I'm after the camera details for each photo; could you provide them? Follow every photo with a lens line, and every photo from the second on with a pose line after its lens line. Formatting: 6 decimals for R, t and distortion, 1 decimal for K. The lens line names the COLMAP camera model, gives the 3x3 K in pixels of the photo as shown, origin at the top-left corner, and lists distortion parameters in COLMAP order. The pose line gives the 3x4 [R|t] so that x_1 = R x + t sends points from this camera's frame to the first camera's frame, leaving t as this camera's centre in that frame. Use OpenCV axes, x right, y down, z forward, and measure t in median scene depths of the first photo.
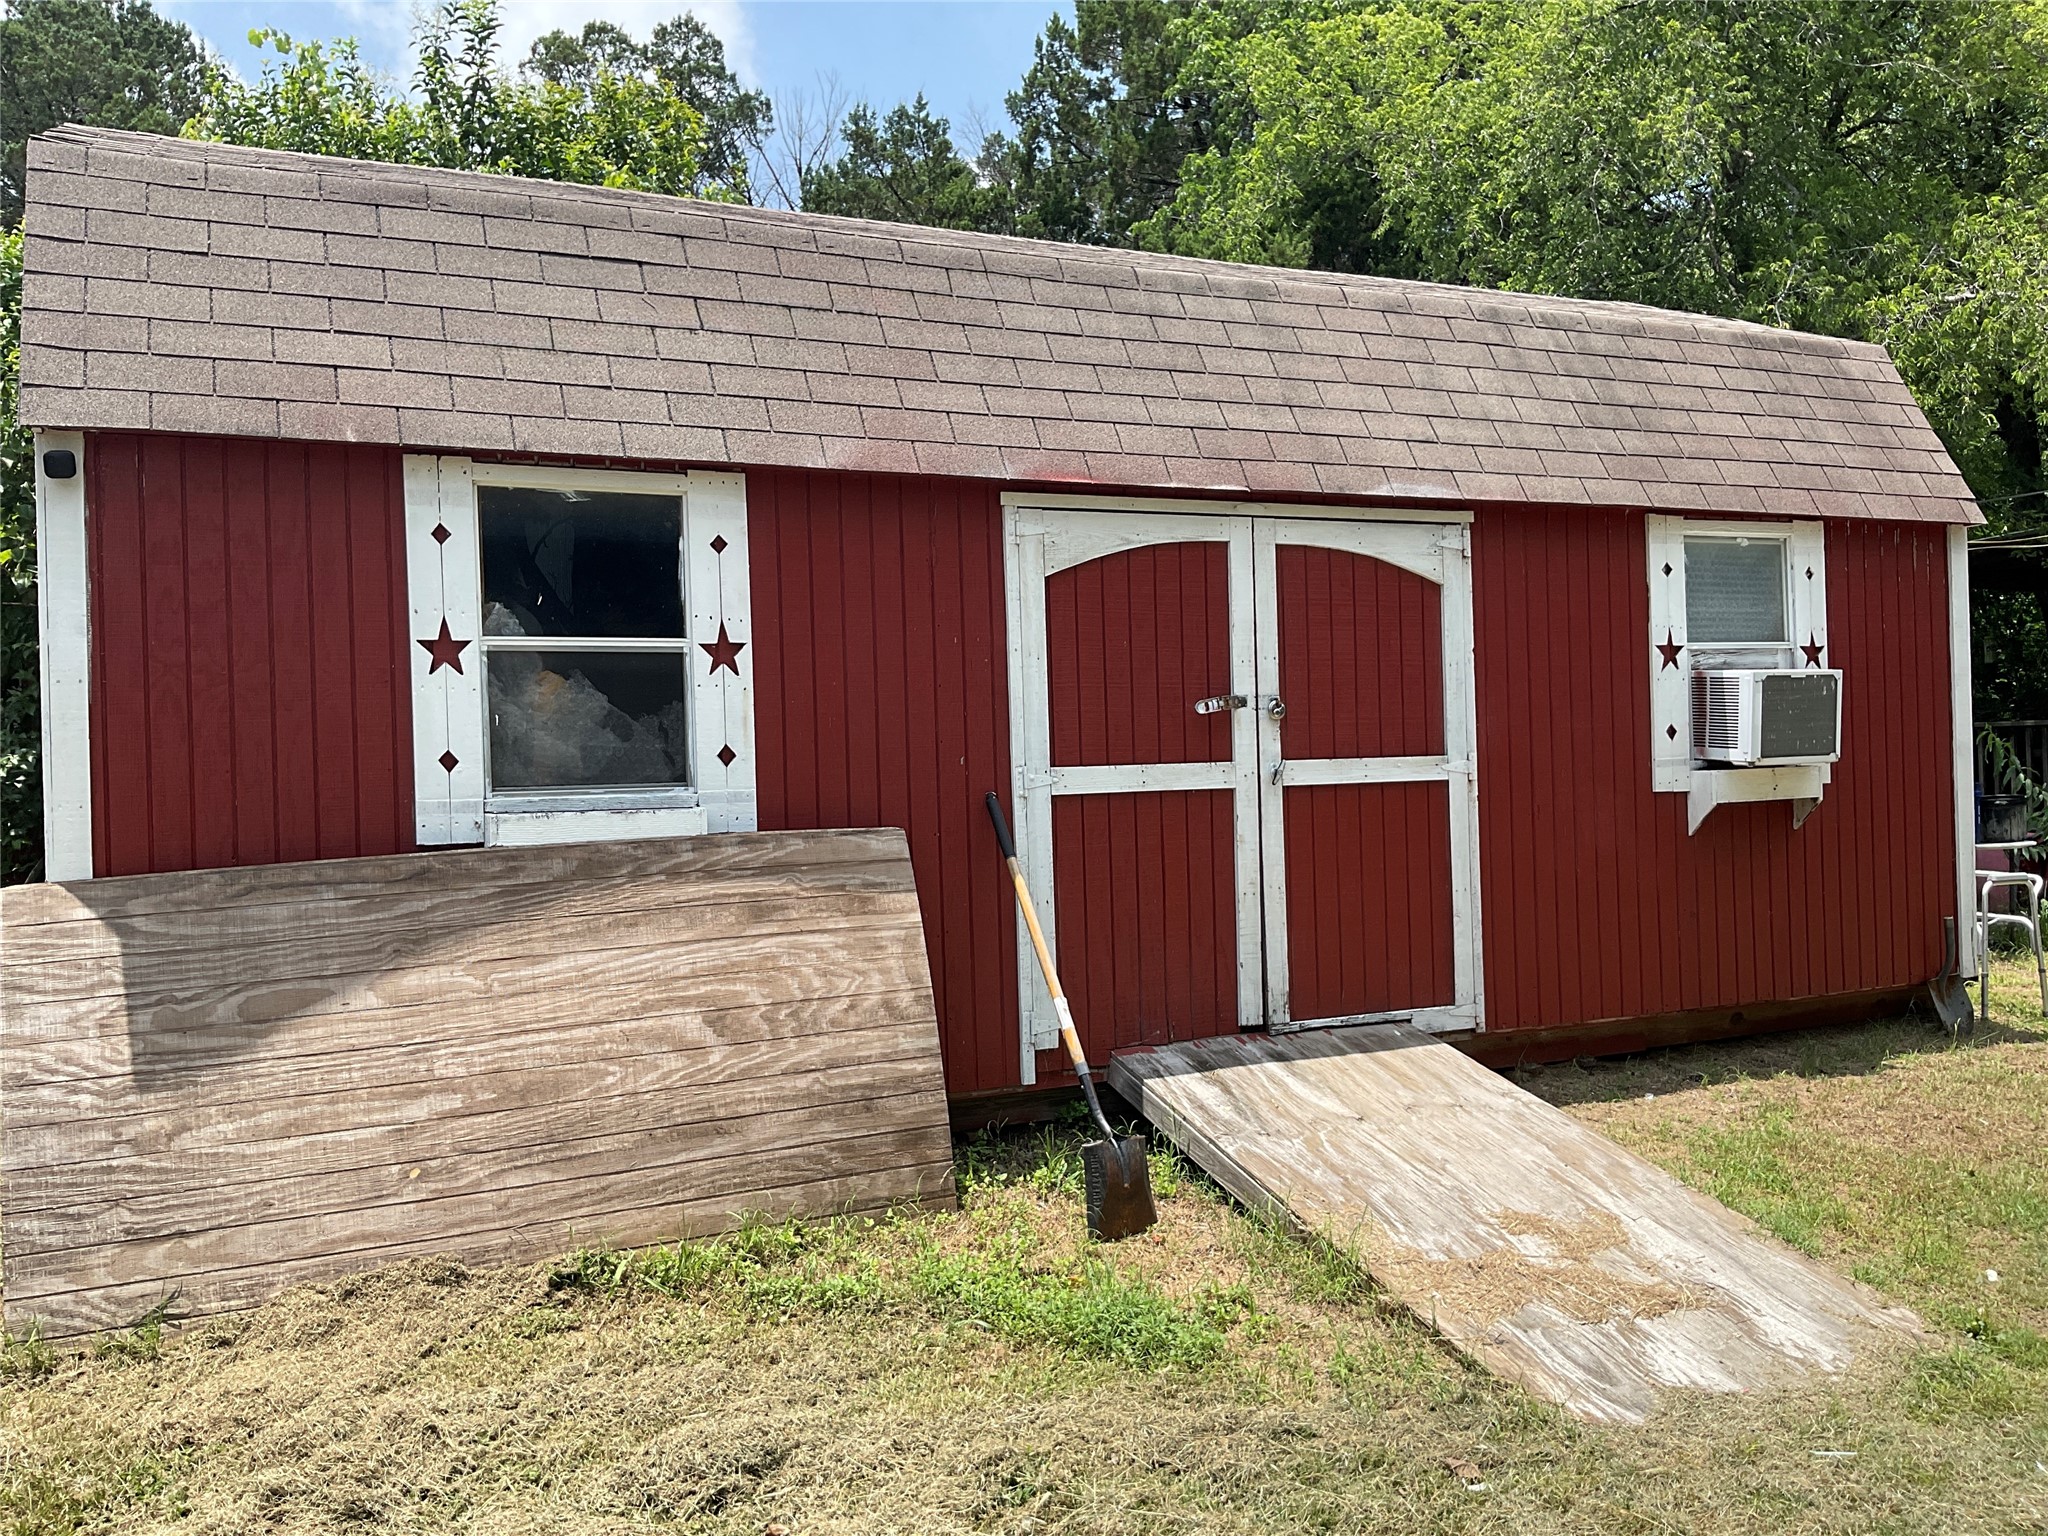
lens RADIAL K [[1694.4, 0, 1017.6], [0, 1694.4, 768.5], [0, 0, 1]] dist [0.116237, -0.252685]
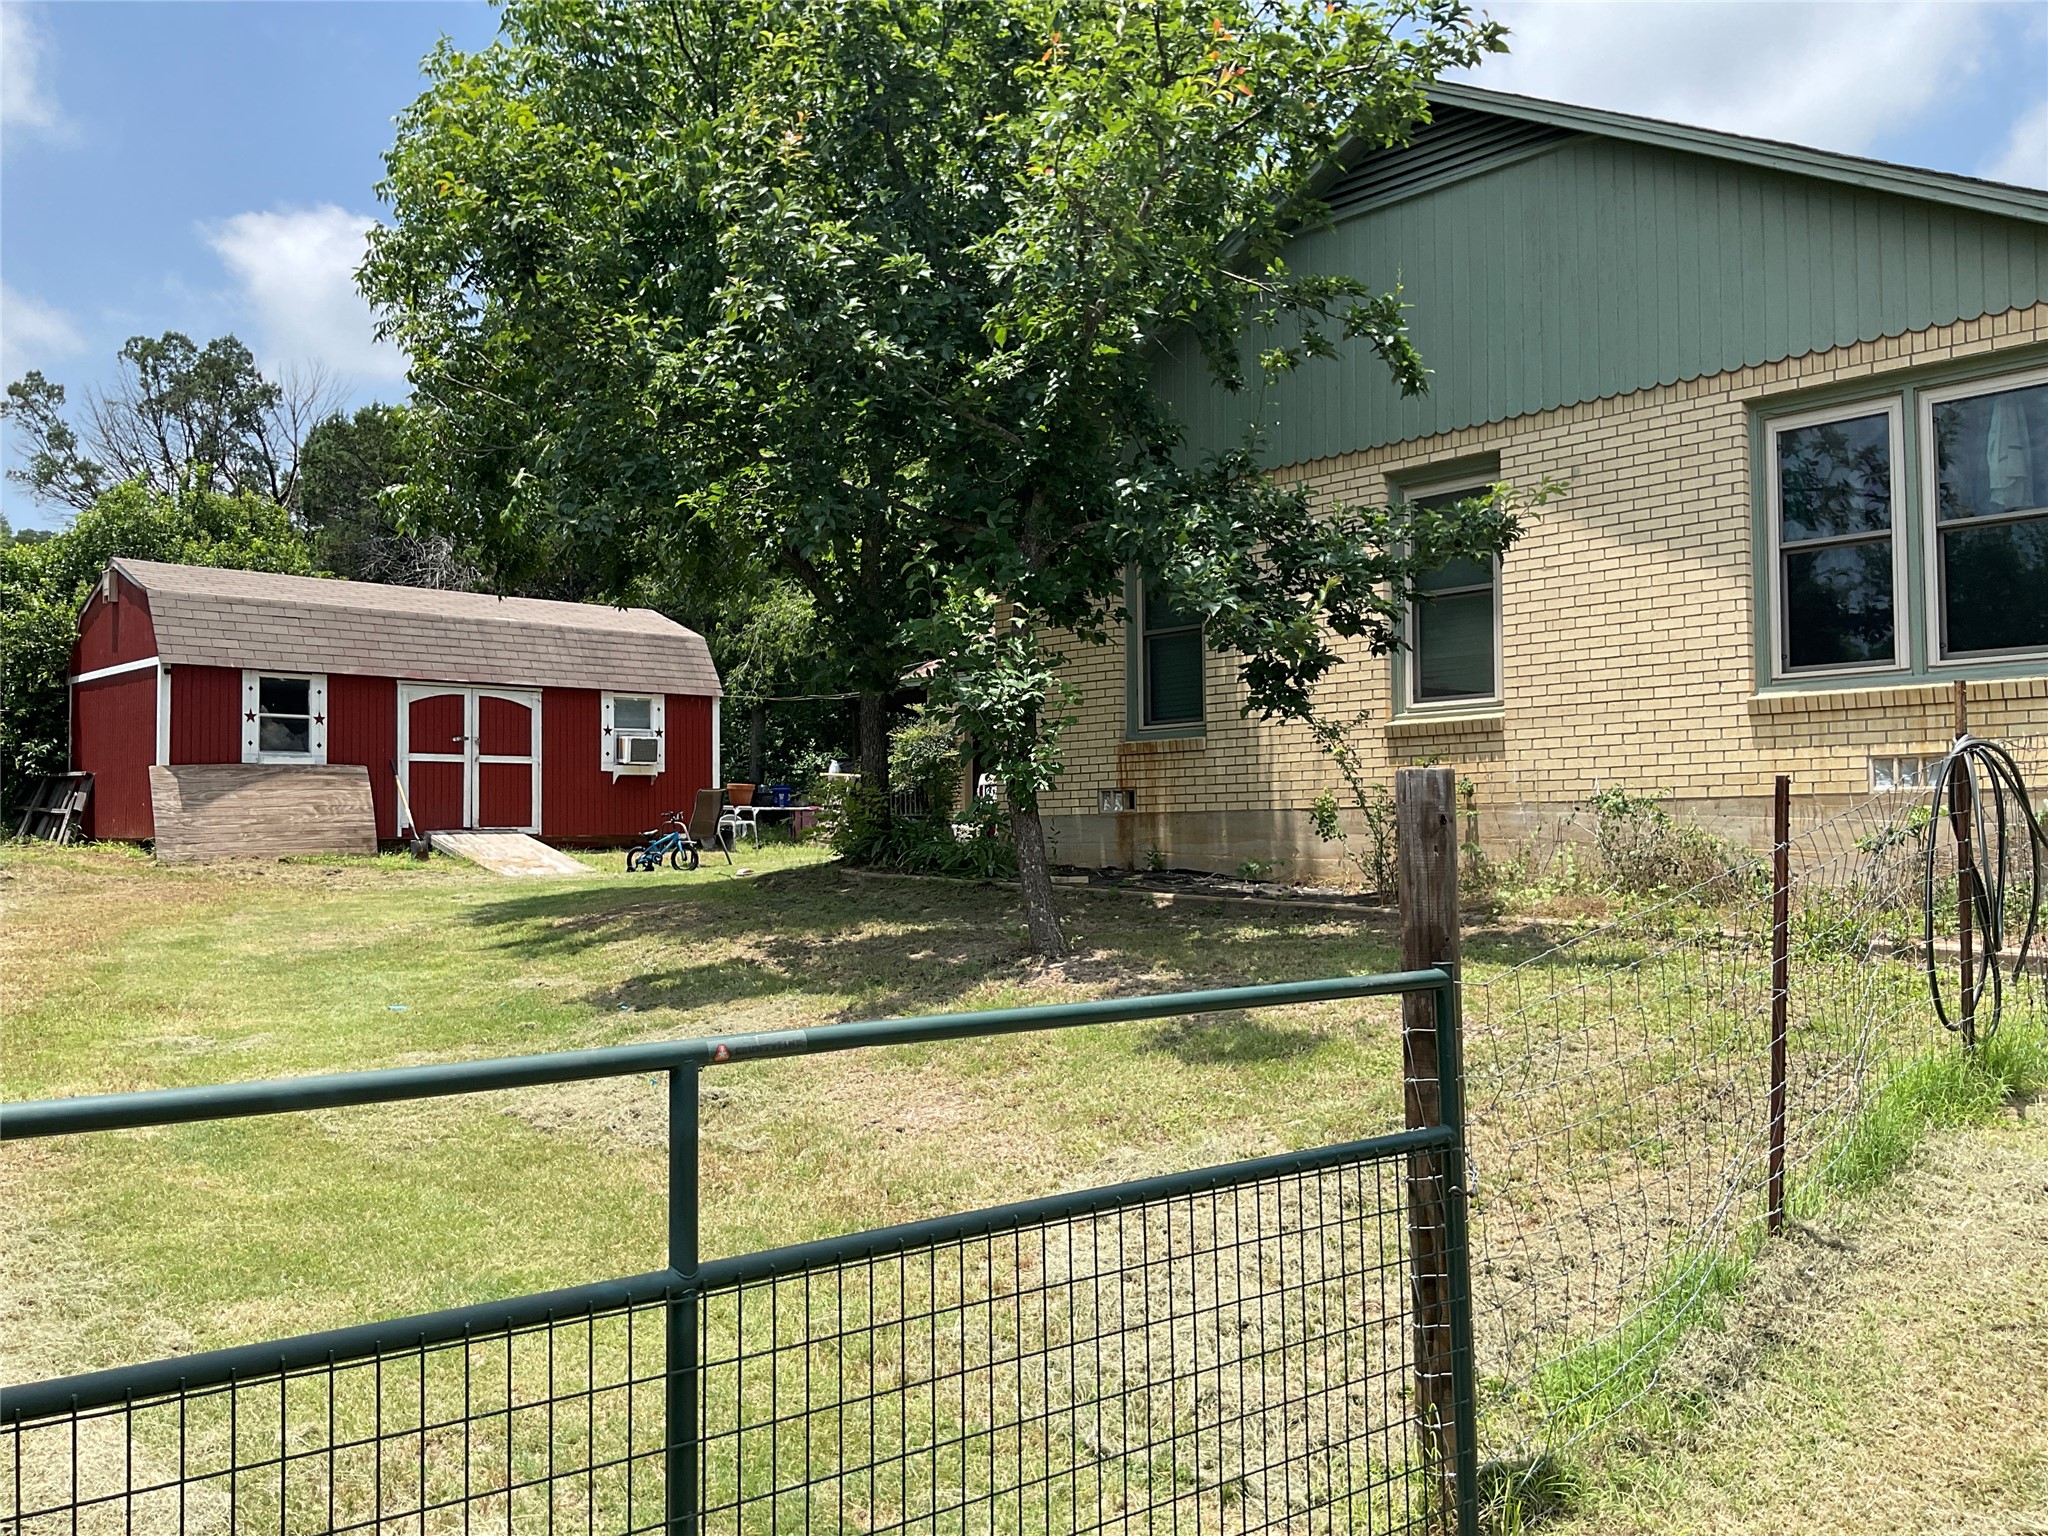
lens RADIAL K [[1694.4, 0, 1017.6], [0, 1694.4, 768.5], [0, 0, 1]] dist [0.116237, -0.252685]
pose [[0.950355, 0.034441, 0.309257, 0.128584], [-0.020485, 0.998625, -0.048264, 0.187924], [-0.310494, 0.039533, 0.949753, -3.013243]]
